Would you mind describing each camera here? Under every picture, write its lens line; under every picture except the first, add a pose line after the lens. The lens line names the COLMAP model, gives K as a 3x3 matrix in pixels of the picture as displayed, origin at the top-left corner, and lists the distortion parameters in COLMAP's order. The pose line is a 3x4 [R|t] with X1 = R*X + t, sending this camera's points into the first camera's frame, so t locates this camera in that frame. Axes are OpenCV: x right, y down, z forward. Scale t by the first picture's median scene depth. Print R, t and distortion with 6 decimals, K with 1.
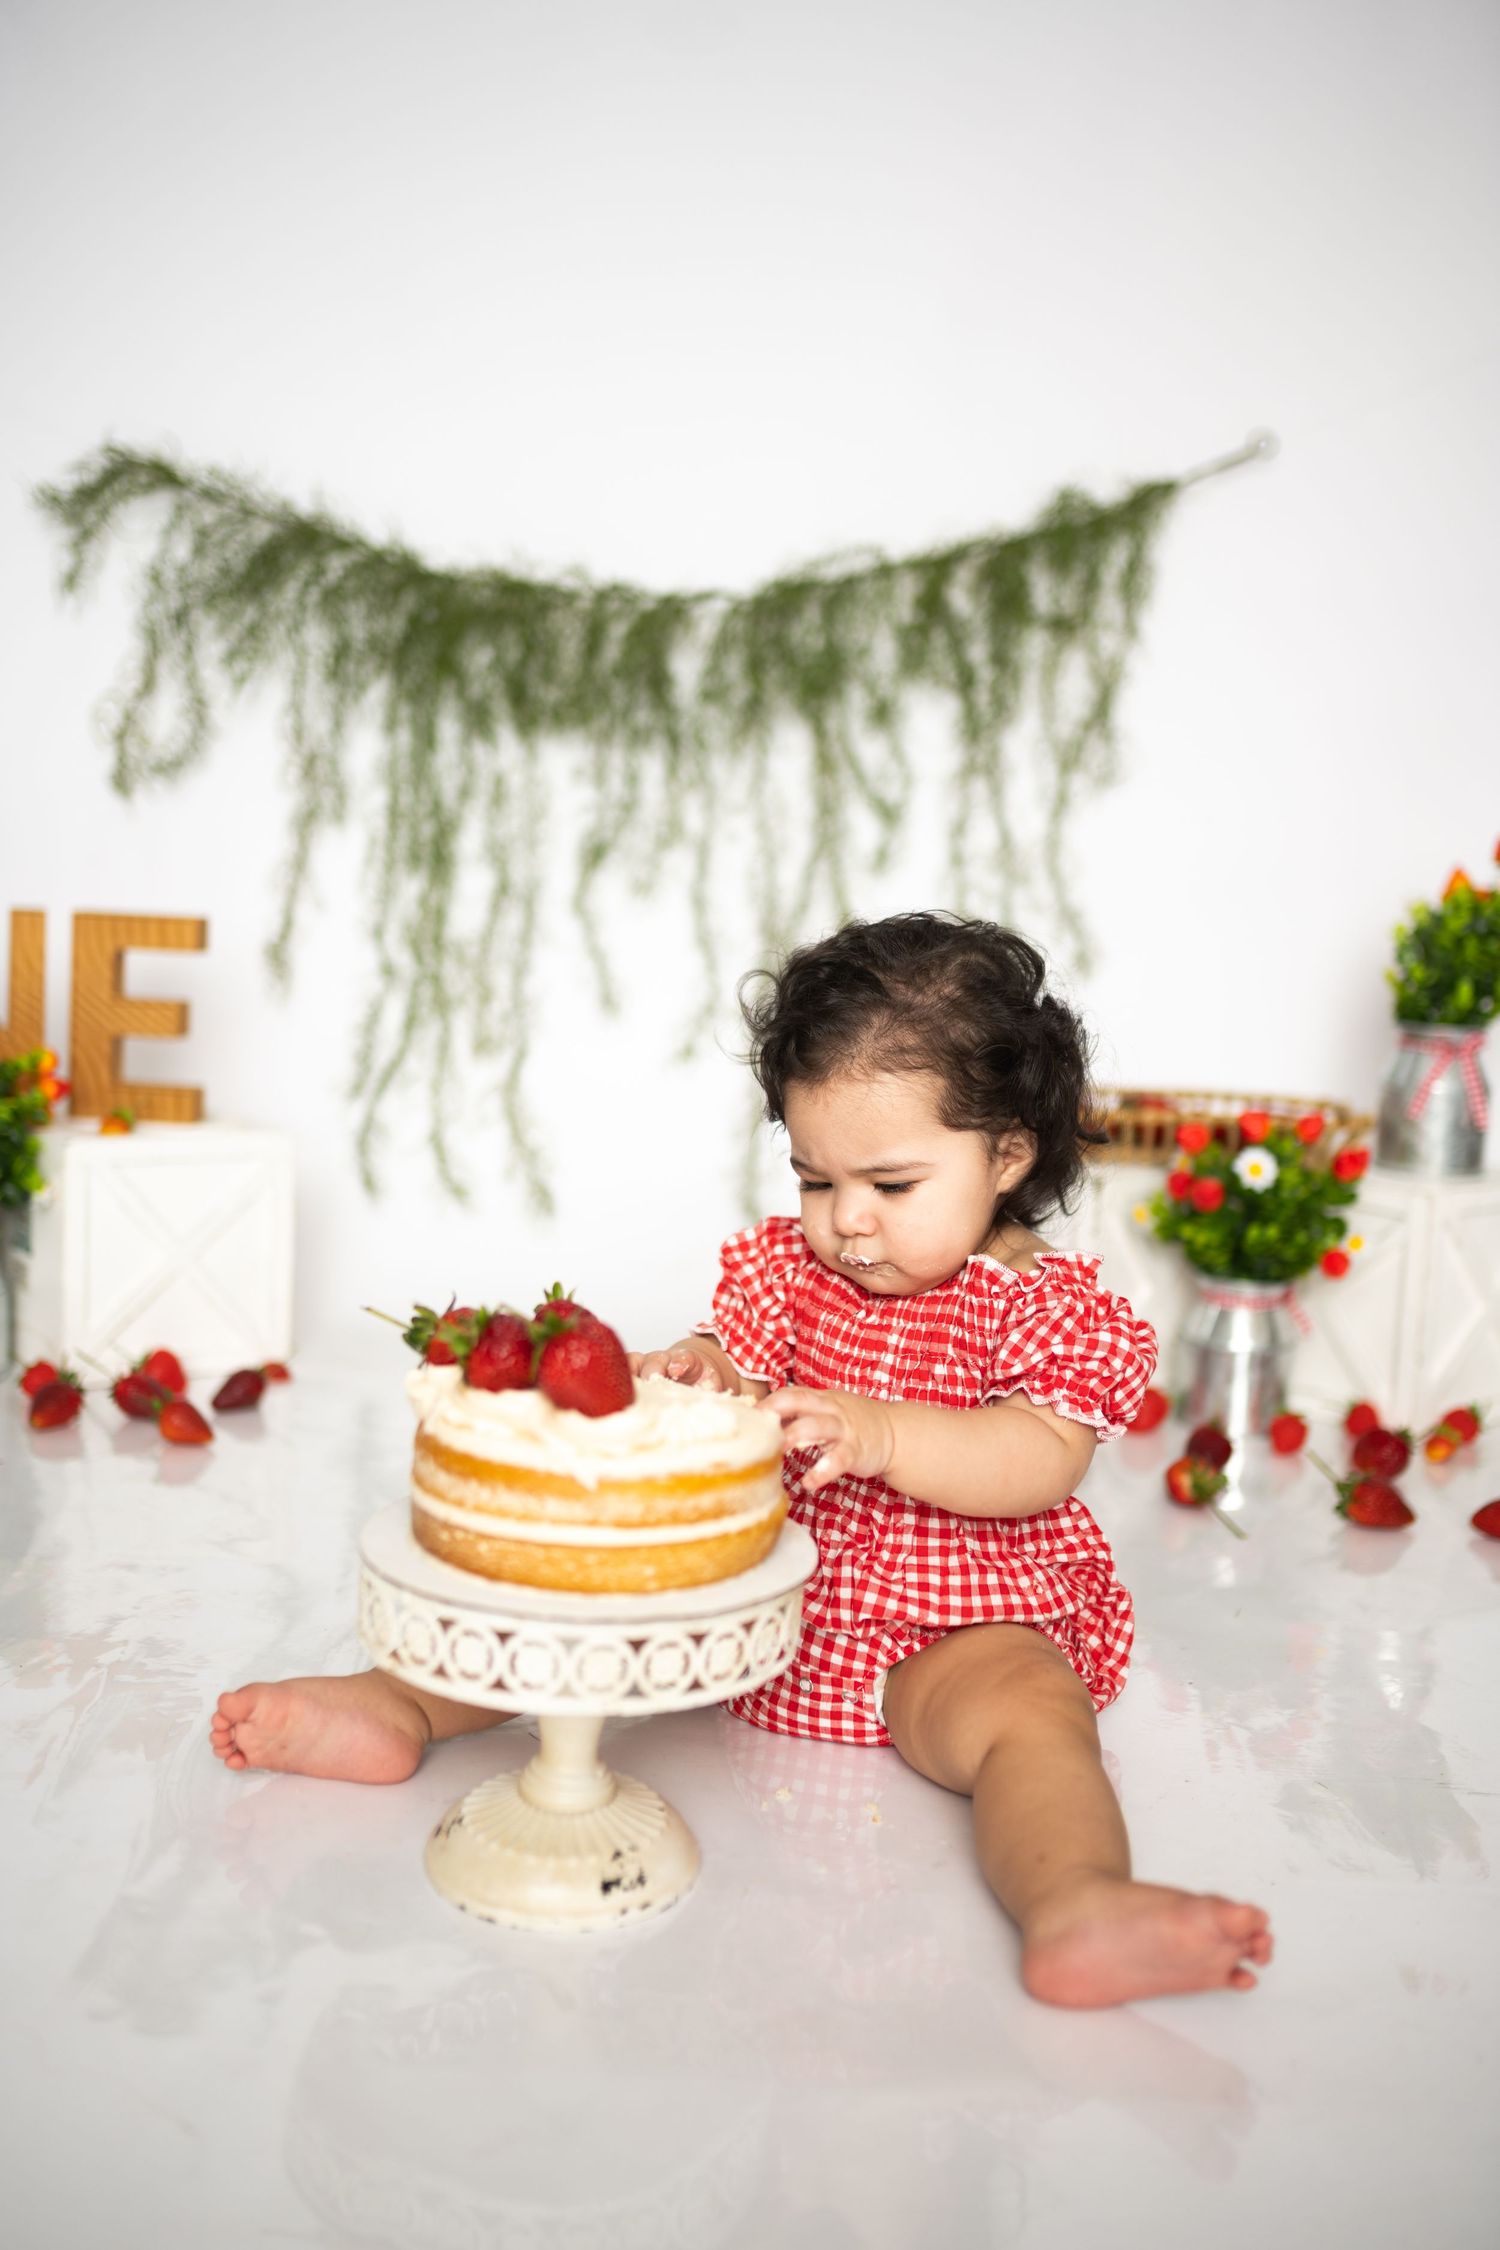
lens RADIAL K [[2543.8, 0, 748.8], [0, 2543.8, 1135.4], [0, 0, 1]] dist [-0.032291, 0.000000]
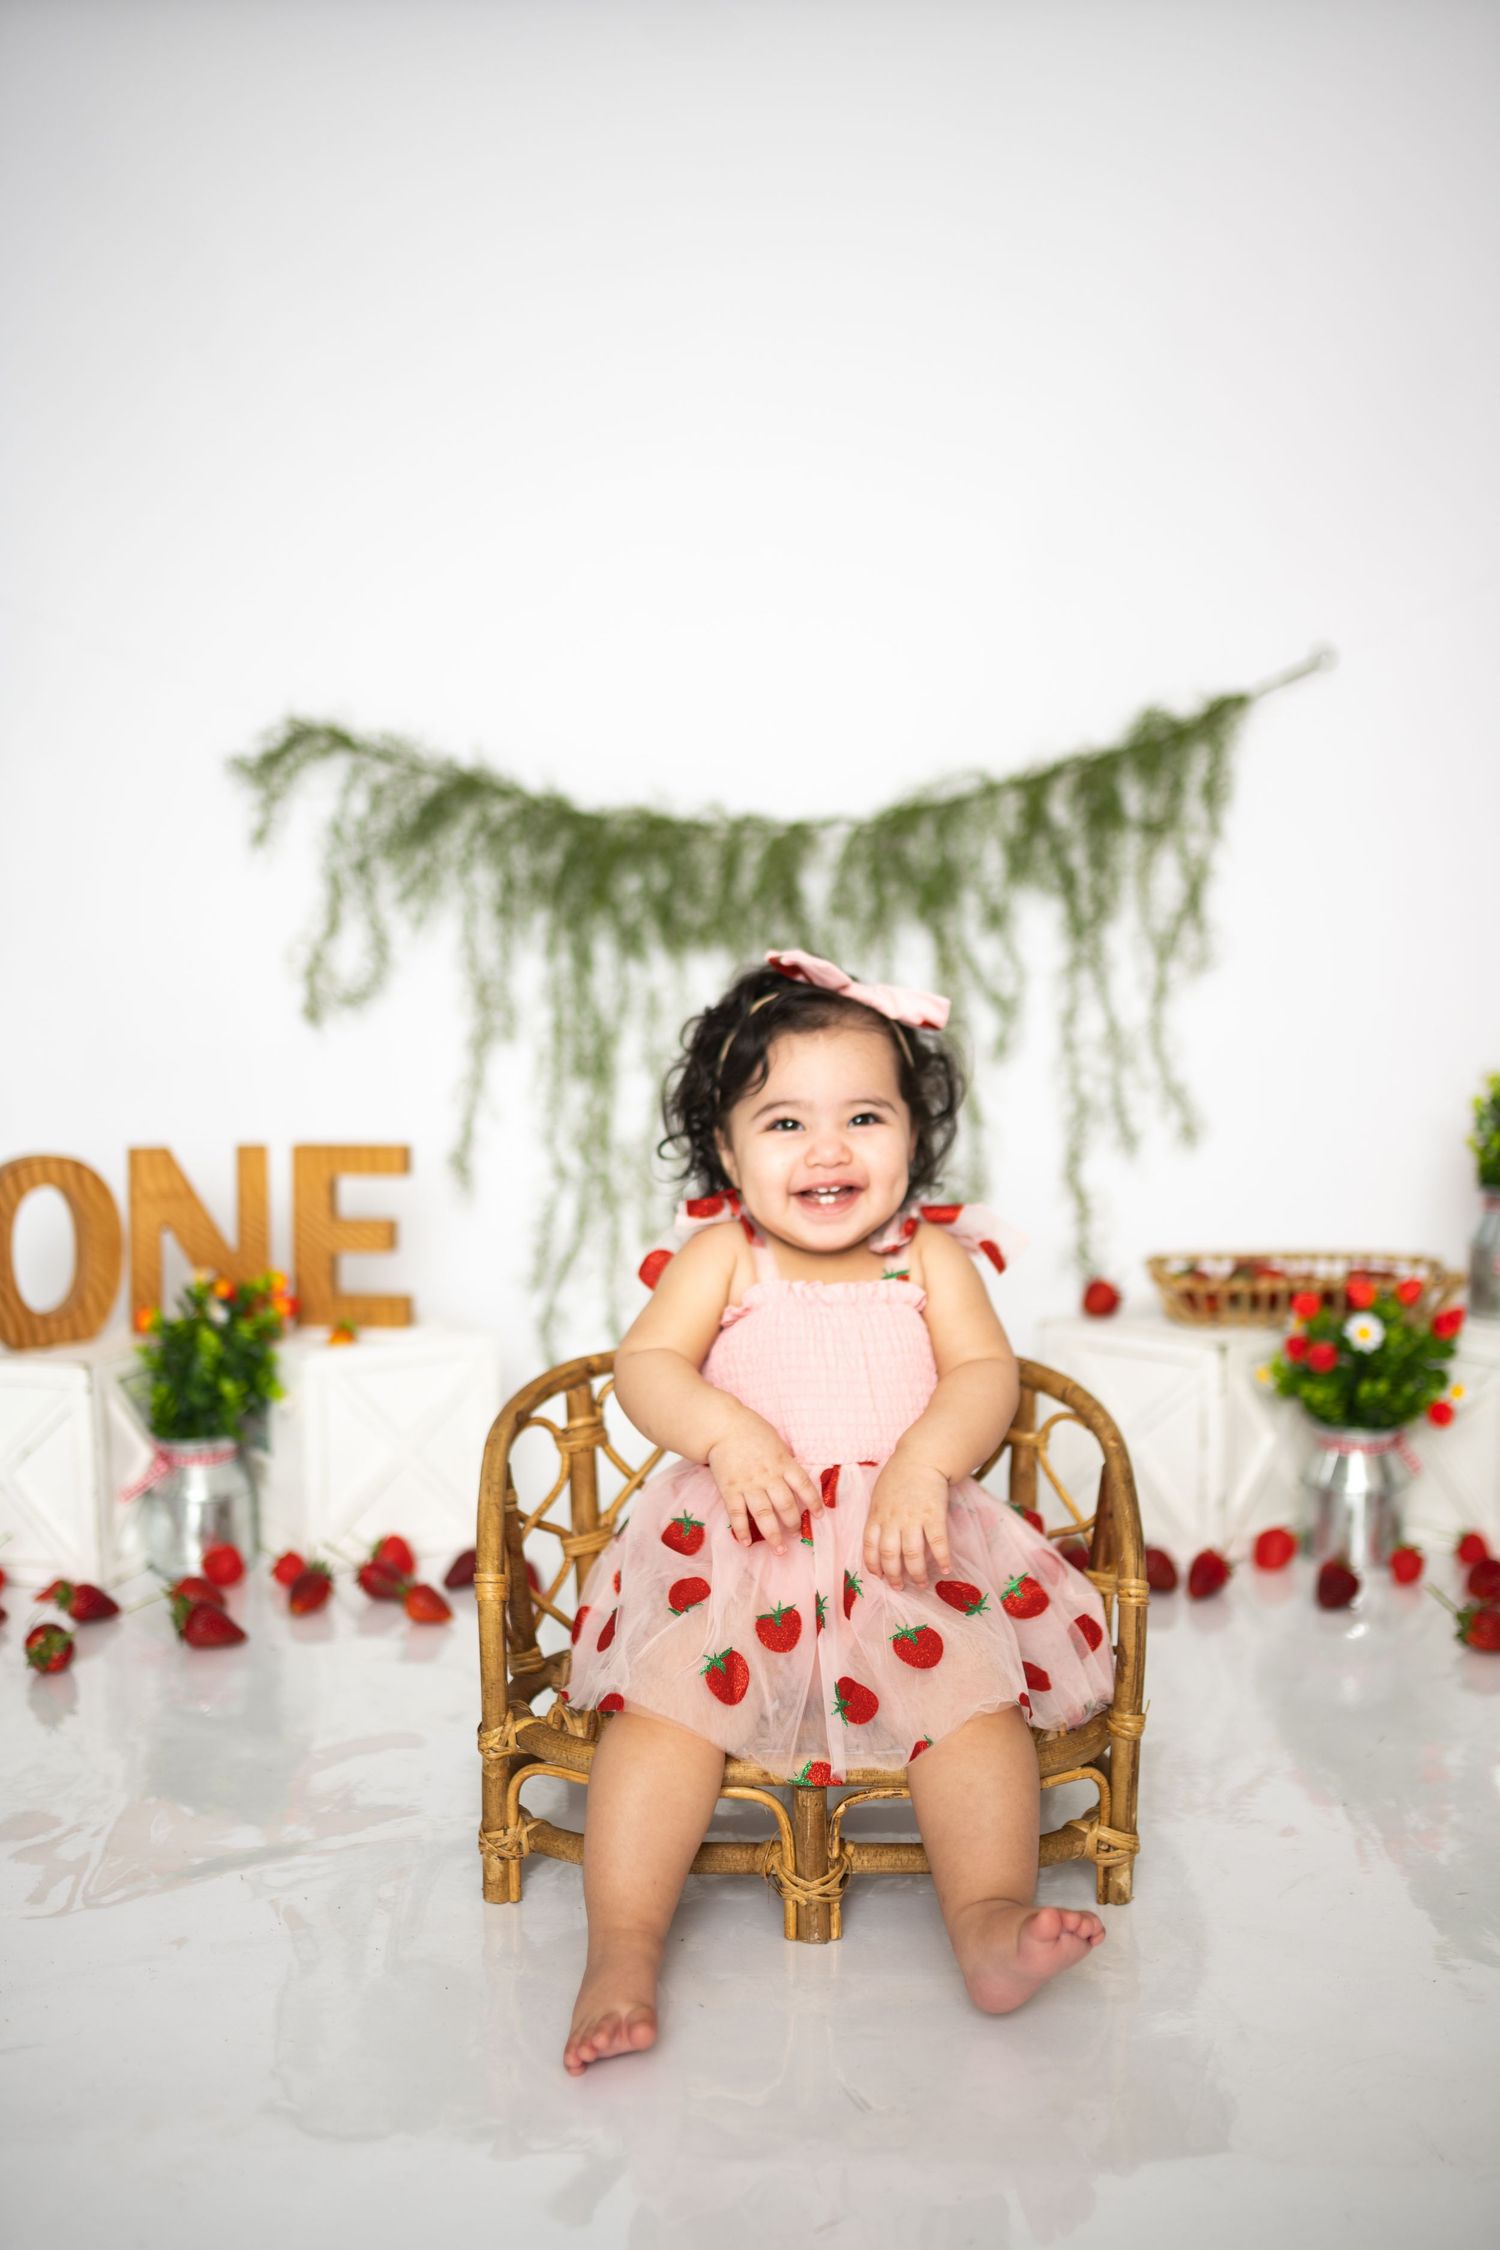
lens RADIAL K [[2543.8, 0, 749.1], [0, 2543.8, 1111.9], [0, 0, 1]] dist [-0.032291, 0.000000]
pose [[0.998395, -0.050978, -0.024687, -0.031503], [0.049834, 0.997747, -0.044910, -0.037517], [0.026921, 0.043608, 0.998686, -0.106288]]
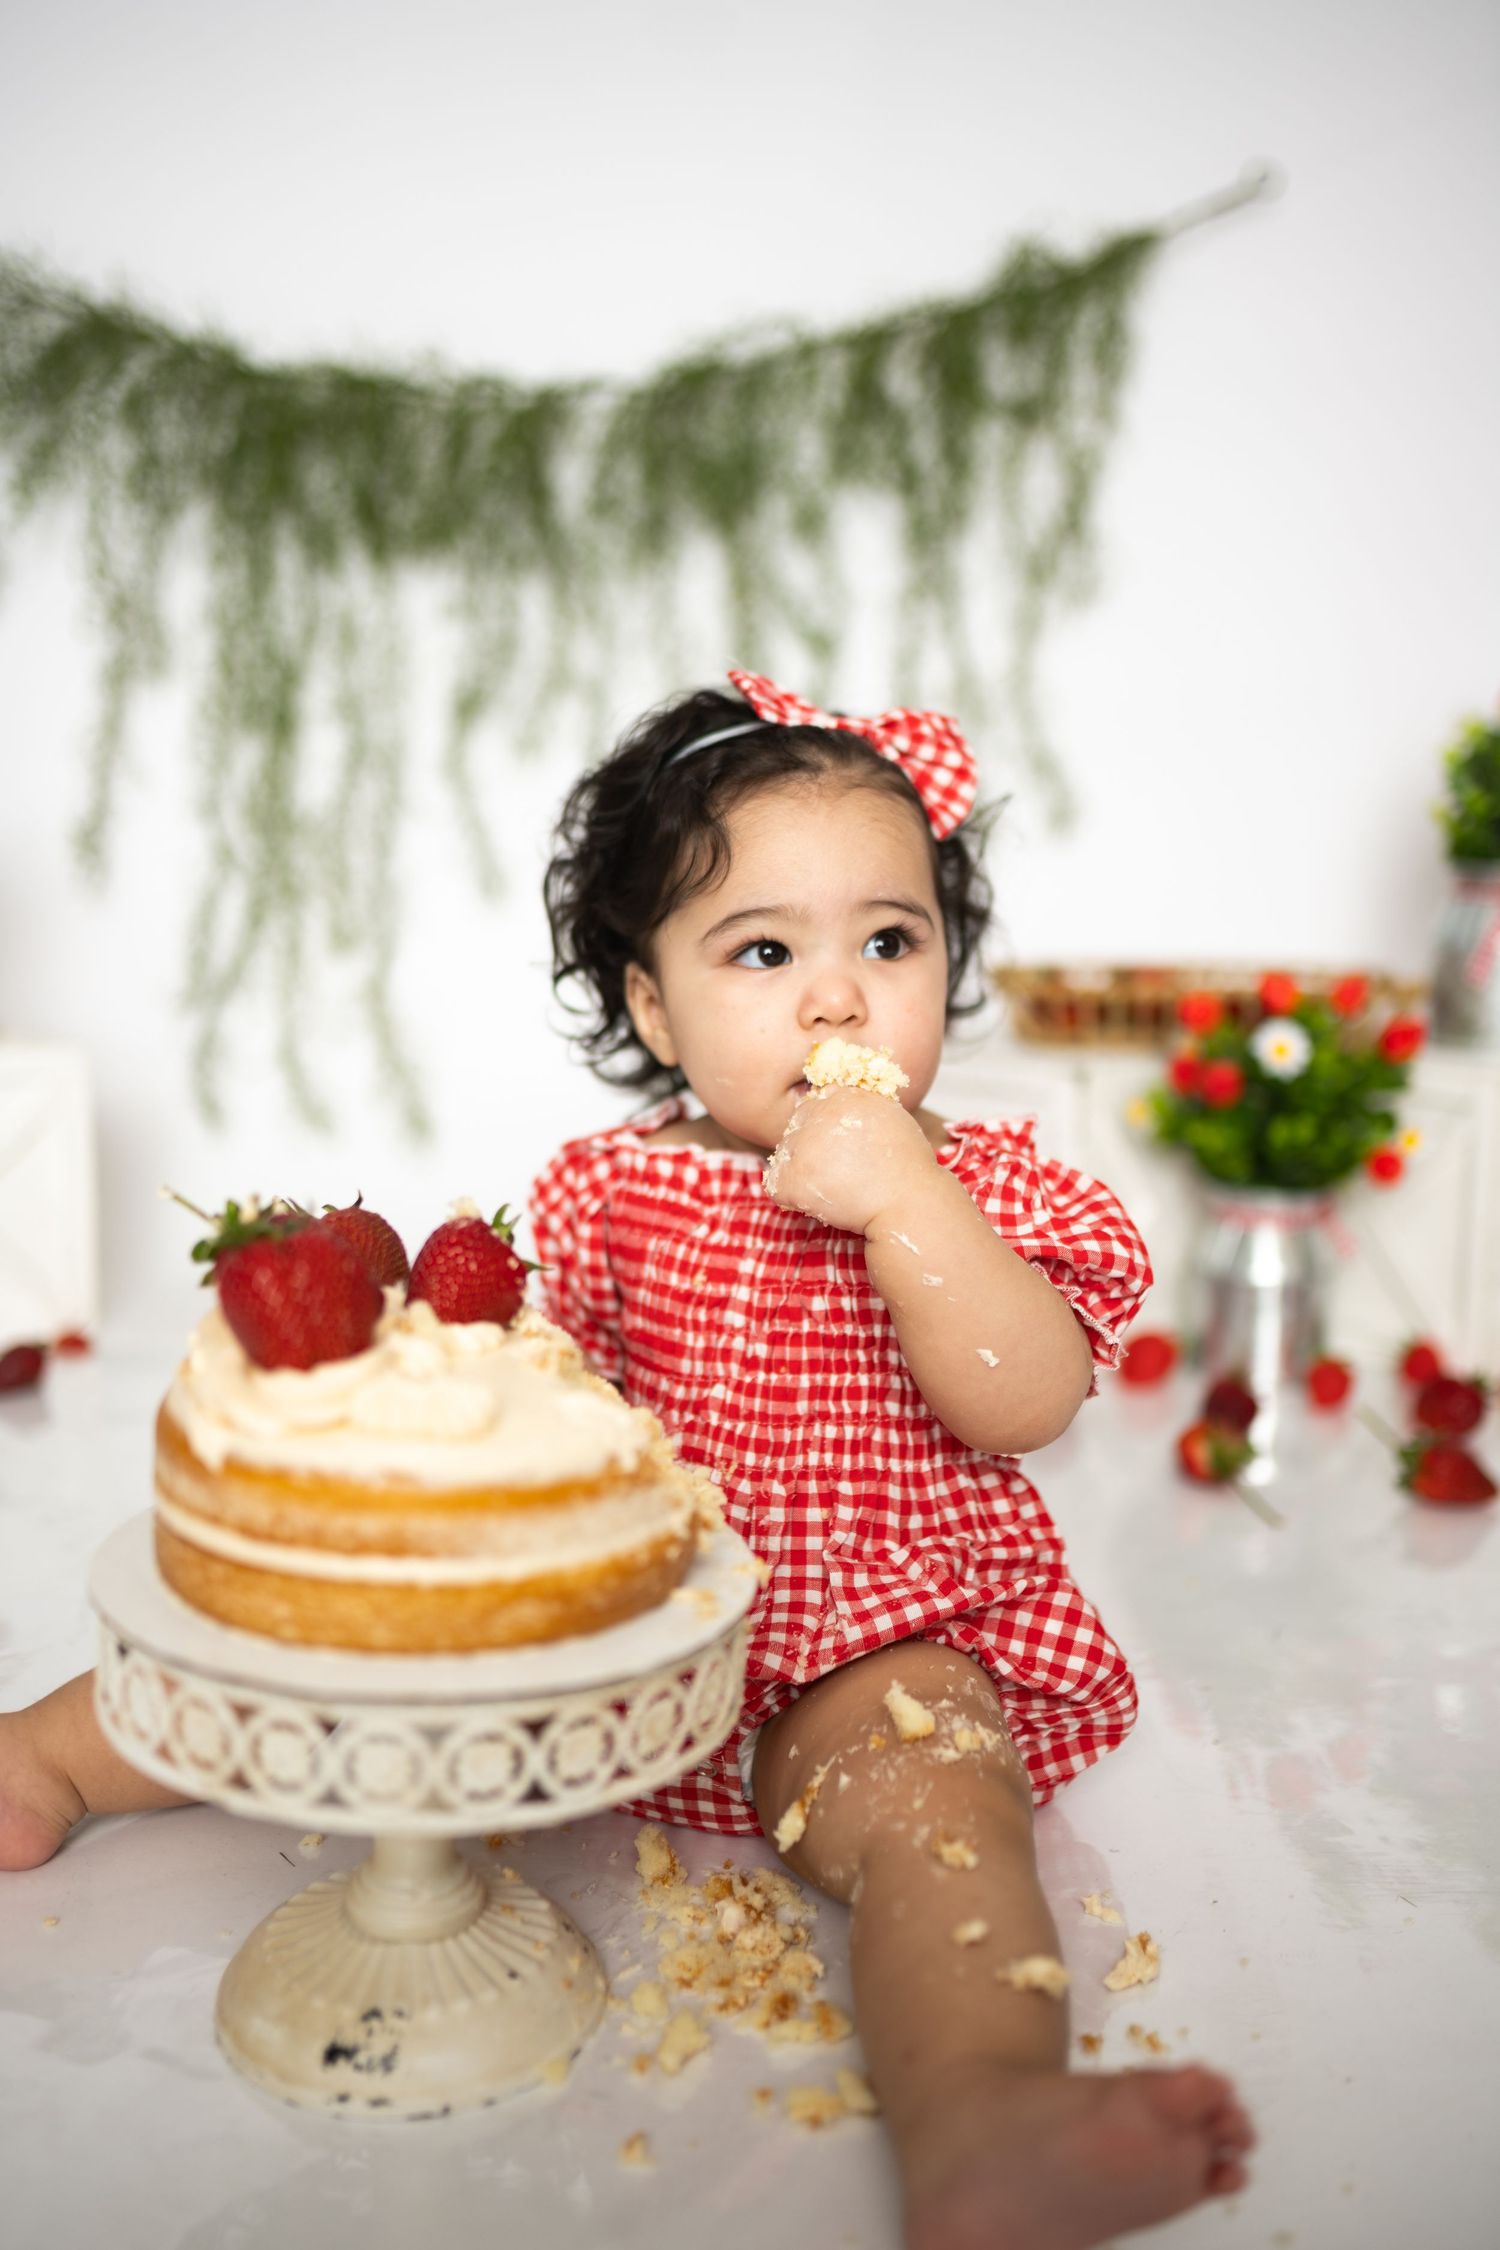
lens RADIAL K [[2543.8, 0, 736.9], [0, 2543.8, 1137.4], [0, 0, 1]] dist [-0.032291, 0.000000]
pose [[0.999510, -0.029189, -0.011280, 0.032667], [0.029383, 0.999416, 0.017460, 0.017917], [0.010764, -0.017783, 0.999784, 0.174097]]
